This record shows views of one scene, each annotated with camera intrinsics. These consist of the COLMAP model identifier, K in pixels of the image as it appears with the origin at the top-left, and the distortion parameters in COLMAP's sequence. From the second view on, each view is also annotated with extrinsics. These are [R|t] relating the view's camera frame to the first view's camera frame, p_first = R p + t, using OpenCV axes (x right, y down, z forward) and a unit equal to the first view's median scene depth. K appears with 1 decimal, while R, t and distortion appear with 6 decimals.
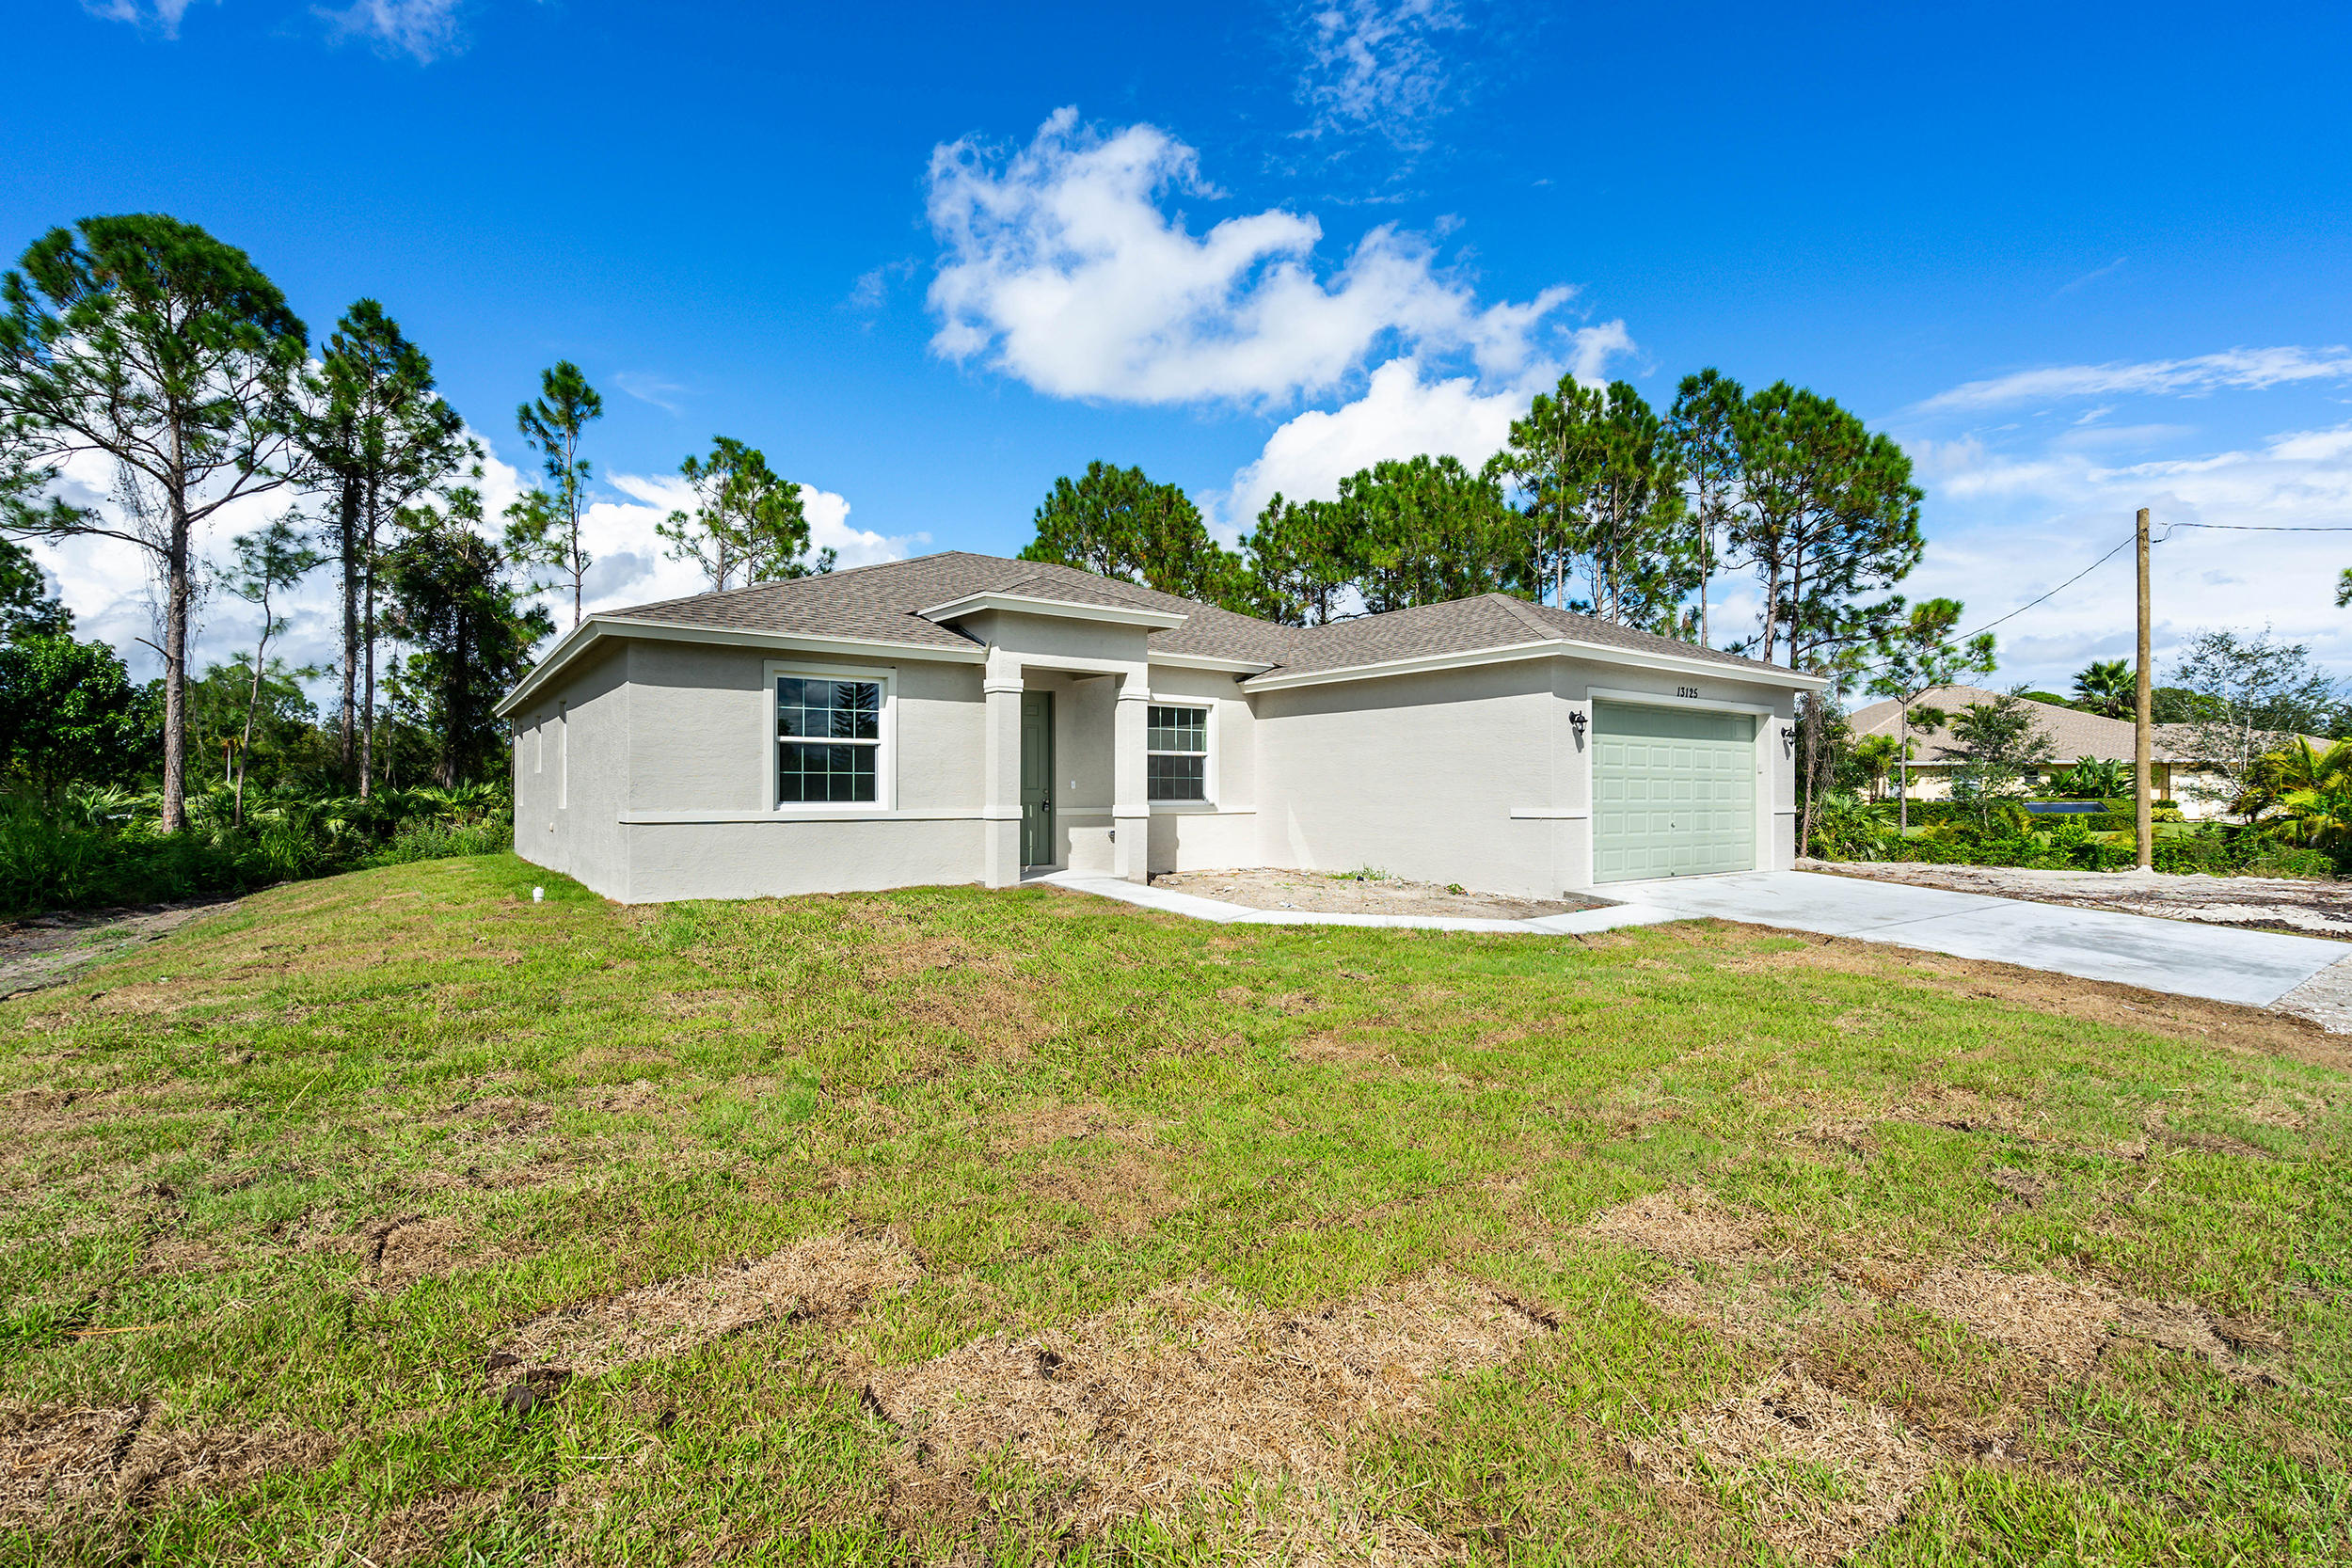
lens RADIAL K [[1068.9, 0, 1171.1], [0, 1068.9, 792.0], [0, 0, 1]] dist [-0.001305, 0.002087]
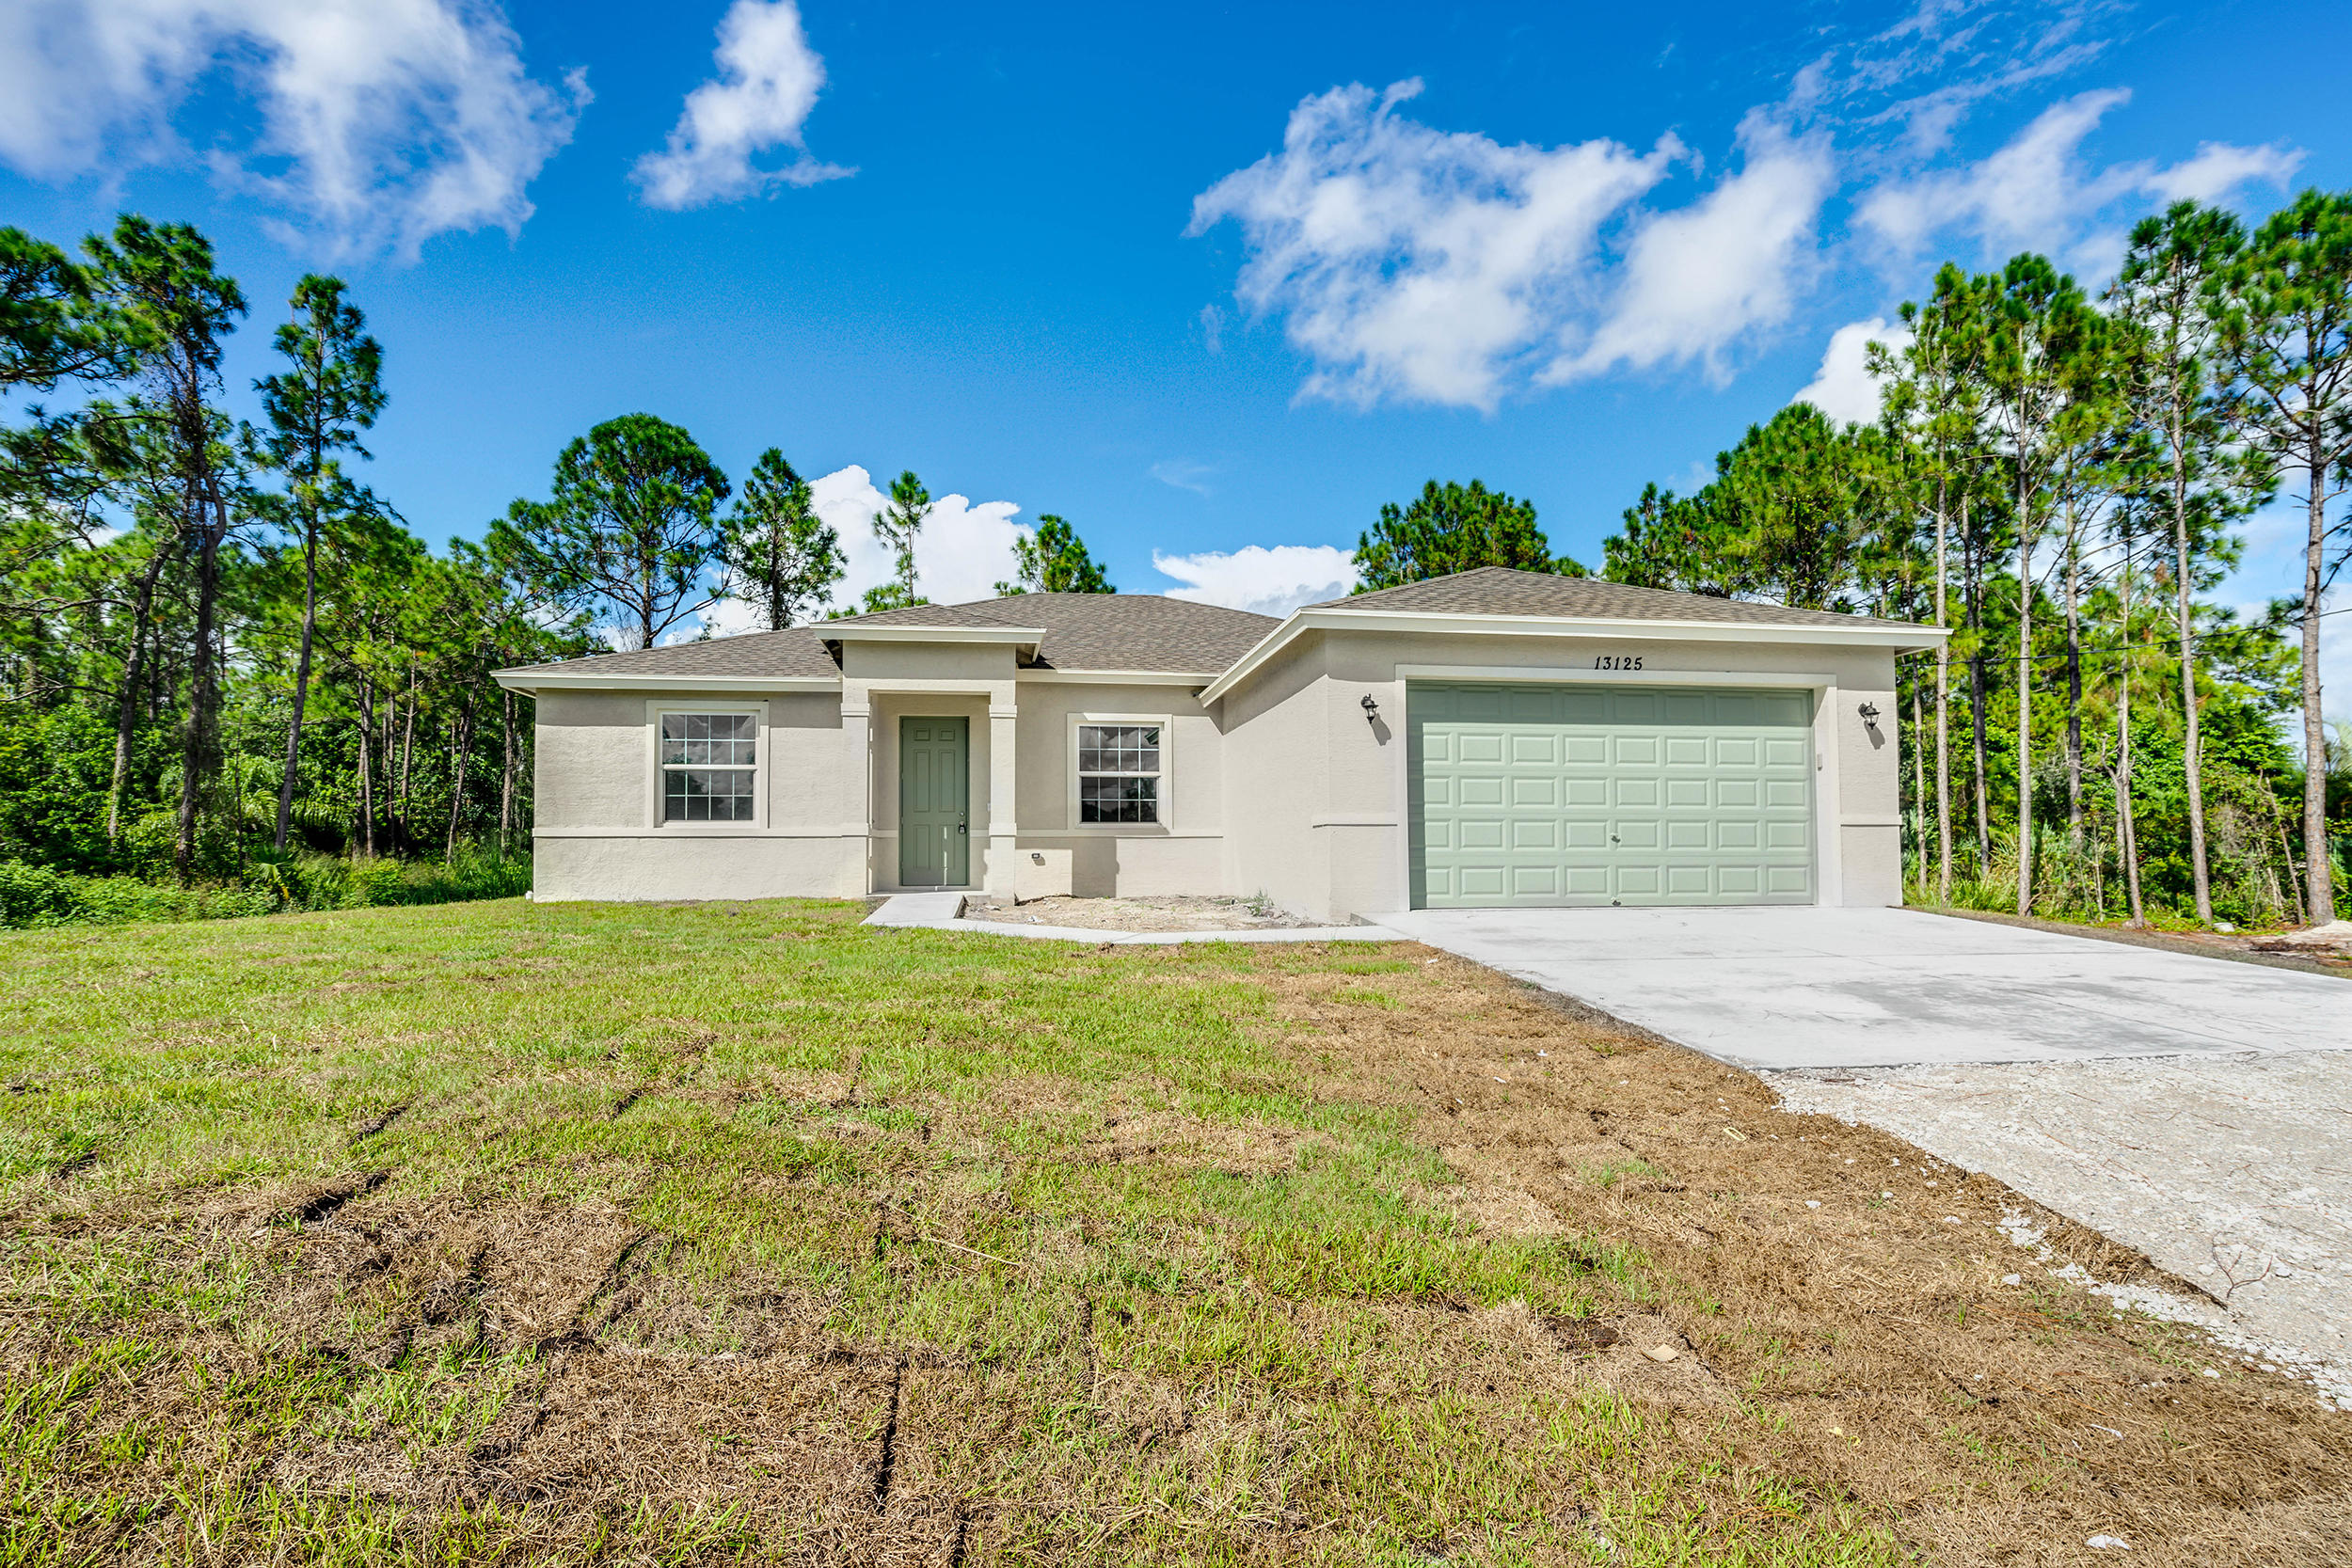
lens RADIAL K [[1113.7, 0, 1140.2], [0, 1113.7, 834.2], [0, 0, 1]] dist [0.004887, -0.000335]
pose [[0.882221, -0.013953, -0.470630, 0.488697], [0.005392, 0.999795, -0.019534, 0.037041], [0.470806, 0.014696, 0.882115, 0.125405]]
